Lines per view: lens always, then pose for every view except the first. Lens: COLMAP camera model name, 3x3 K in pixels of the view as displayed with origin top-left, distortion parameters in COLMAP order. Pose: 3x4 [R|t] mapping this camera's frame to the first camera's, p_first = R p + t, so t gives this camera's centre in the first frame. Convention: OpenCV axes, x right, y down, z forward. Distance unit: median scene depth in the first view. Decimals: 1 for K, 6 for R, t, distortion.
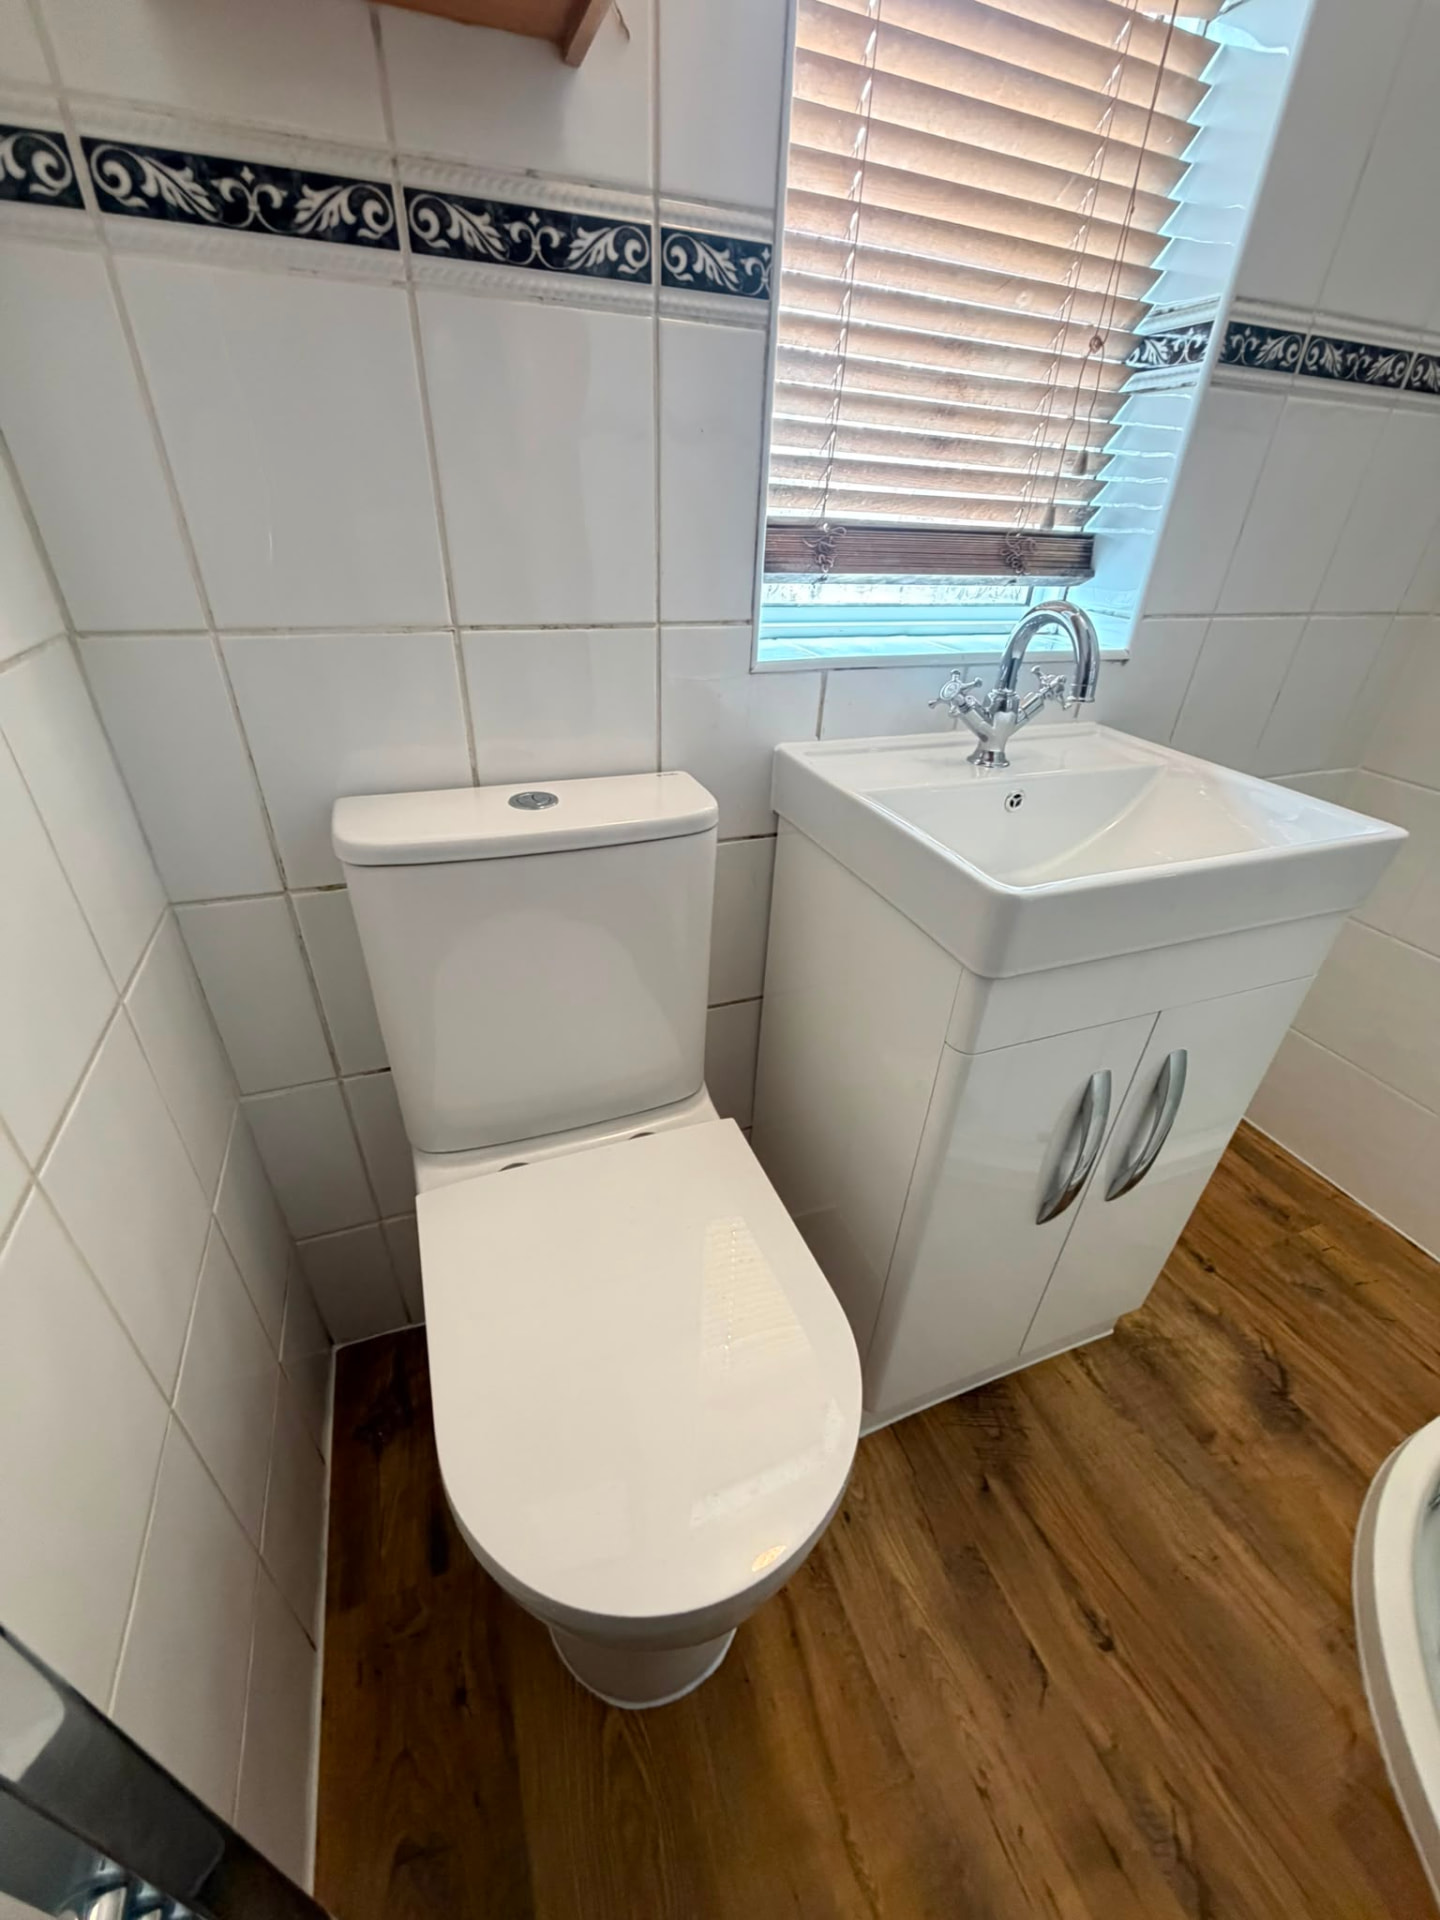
lens RADIAL K [[764.2, 0, 714.7], [0, 764.2, 960.9], [0, 0, 1]] dist [0.001887, 0.000083]
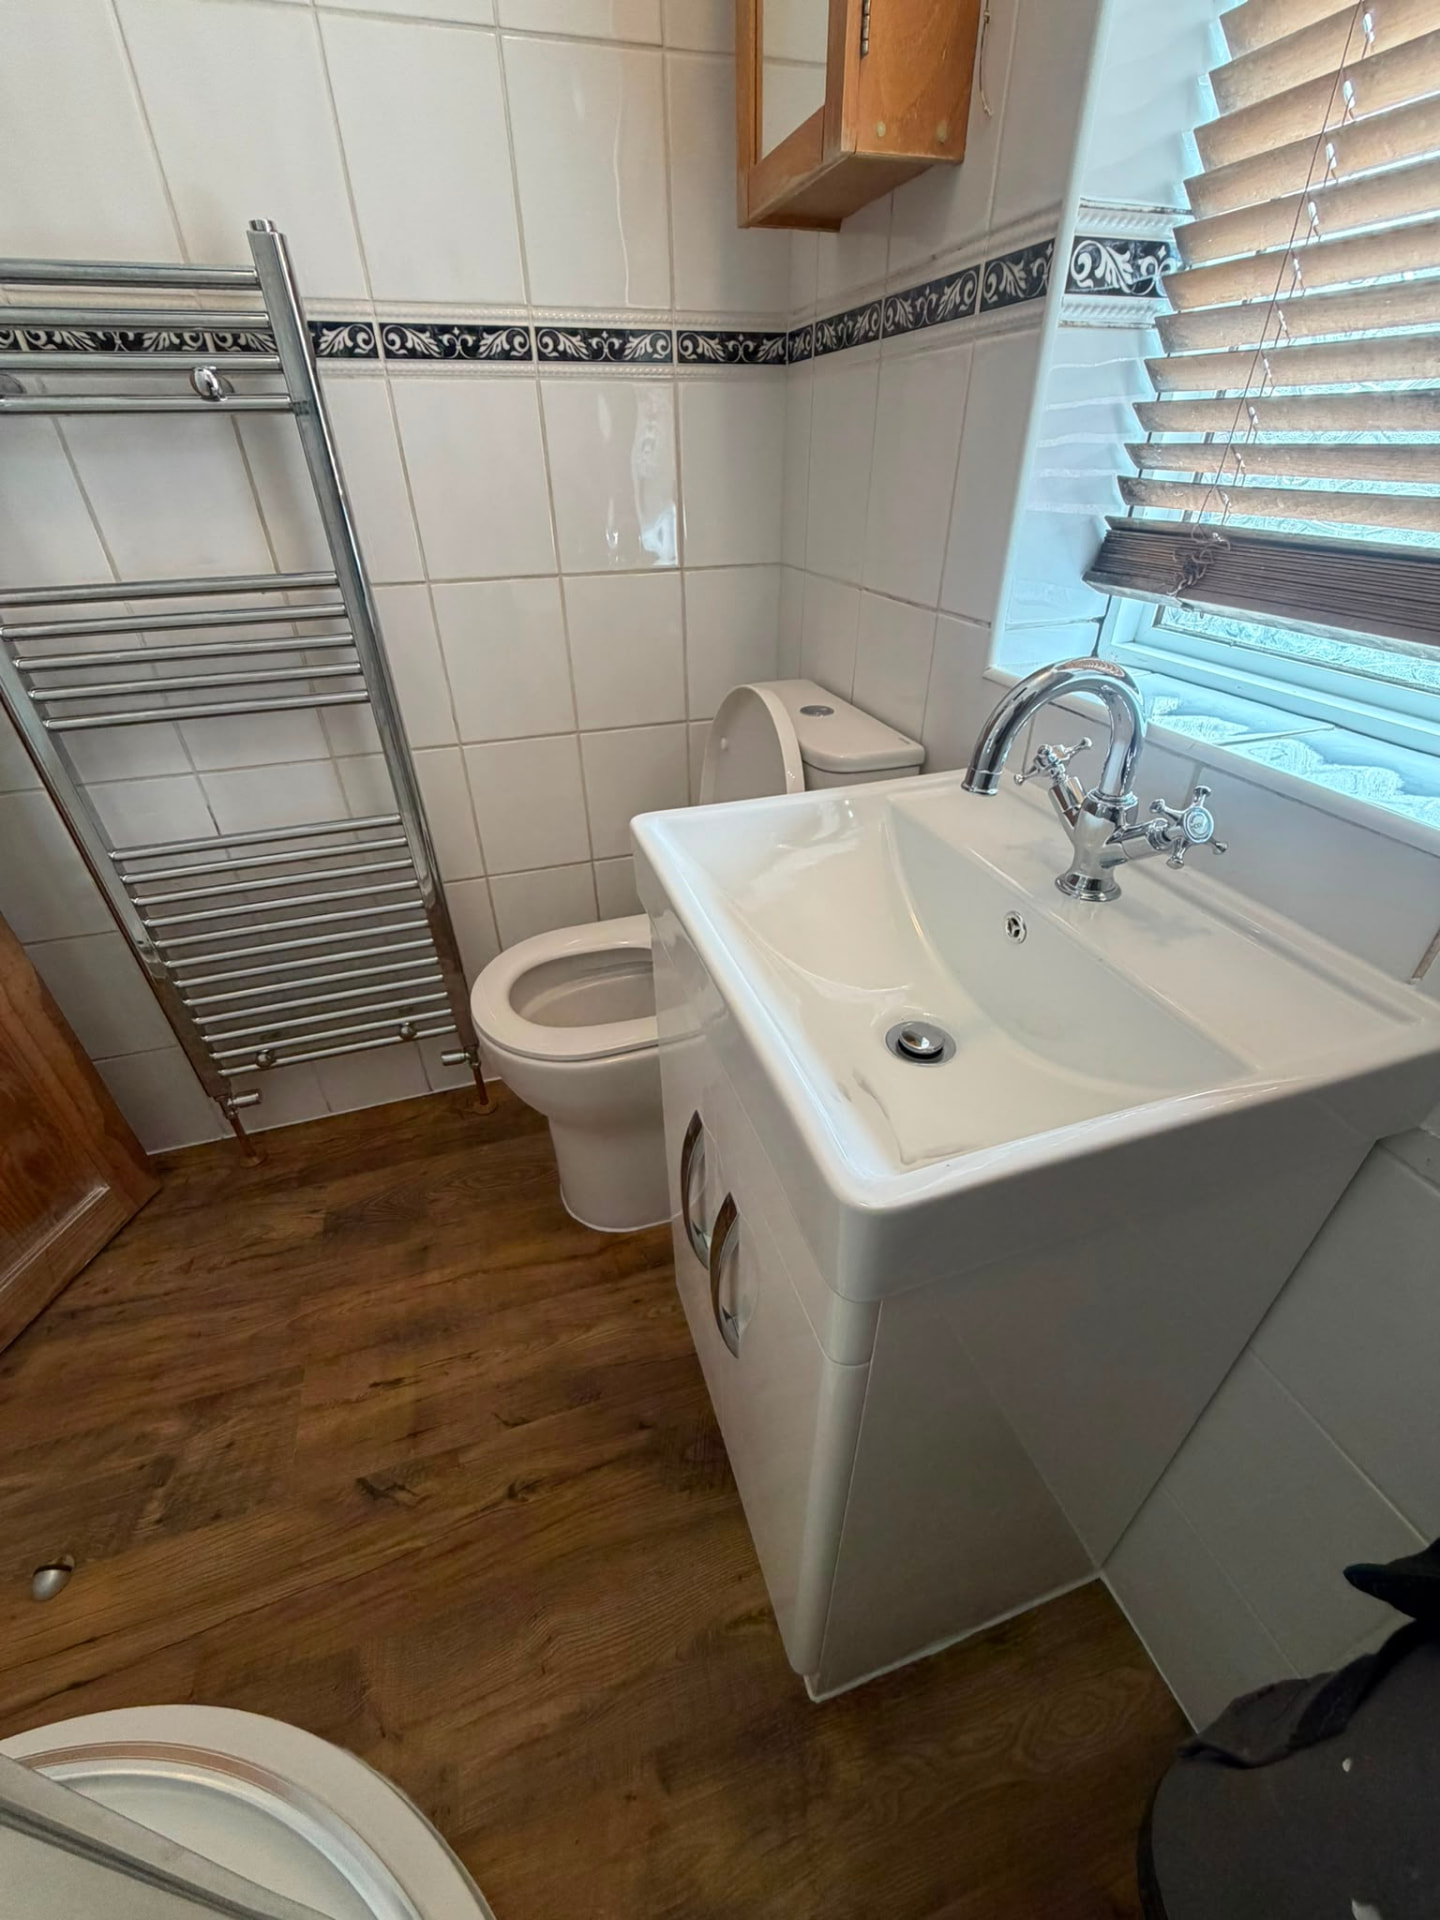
lens RADIAL K [[764.2, 0, 714.1], [0, 764.2, 956.4], [0, 0, 1]] dist [0.001887, 0.000083]
pose [[-0.063958, 0.520315, -0.851576, 1.086360], [-0.505567, 0.718824, 0.477174, -0.411087], [0.860414, 0.461048, 0.217079, 0.652941]]
